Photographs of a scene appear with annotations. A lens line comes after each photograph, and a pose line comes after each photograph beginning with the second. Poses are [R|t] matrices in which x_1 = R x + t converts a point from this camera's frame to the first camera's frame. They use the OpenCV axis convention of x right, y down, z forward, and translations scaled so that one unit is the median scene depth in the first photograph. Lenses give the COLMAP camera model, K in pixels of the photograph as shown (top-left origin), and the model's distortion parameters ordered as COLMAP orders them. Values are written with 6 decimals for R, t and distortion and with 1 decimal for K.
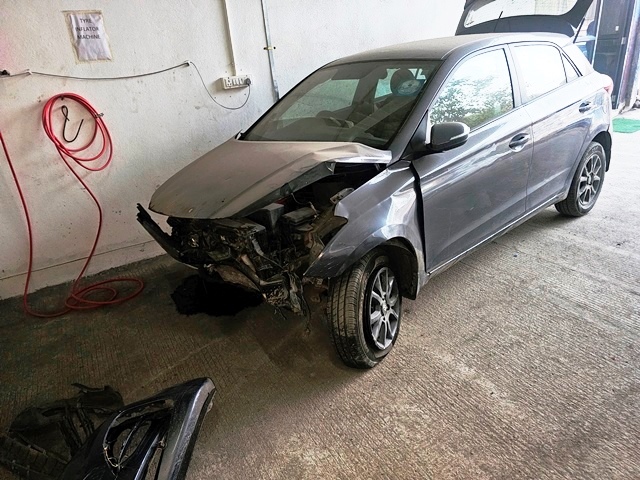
lens RADIAL K [[447.8, 0, 320.0], [0, 447.8, 240.0], [0, 0, 1]] dist [0.028122, -0.006914]
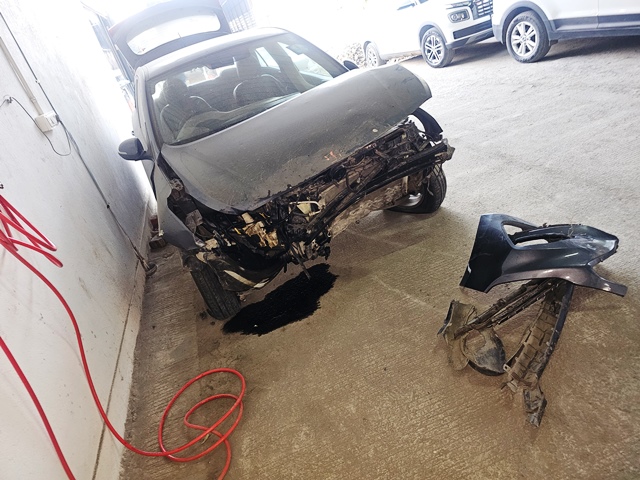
lens RADIAL K [[447.8, 0, 320.0], [0, 447.8, 240.0], [0, 0, 1]] dist [0.028122, -0.006914]
pose [[0.232431, -0.420150, 0.877183, -0.934015], [0.586107, 0.780240, 0.218414, -0.118871], [-0.776179, 0.463357, 0.427605, 0.506512]]
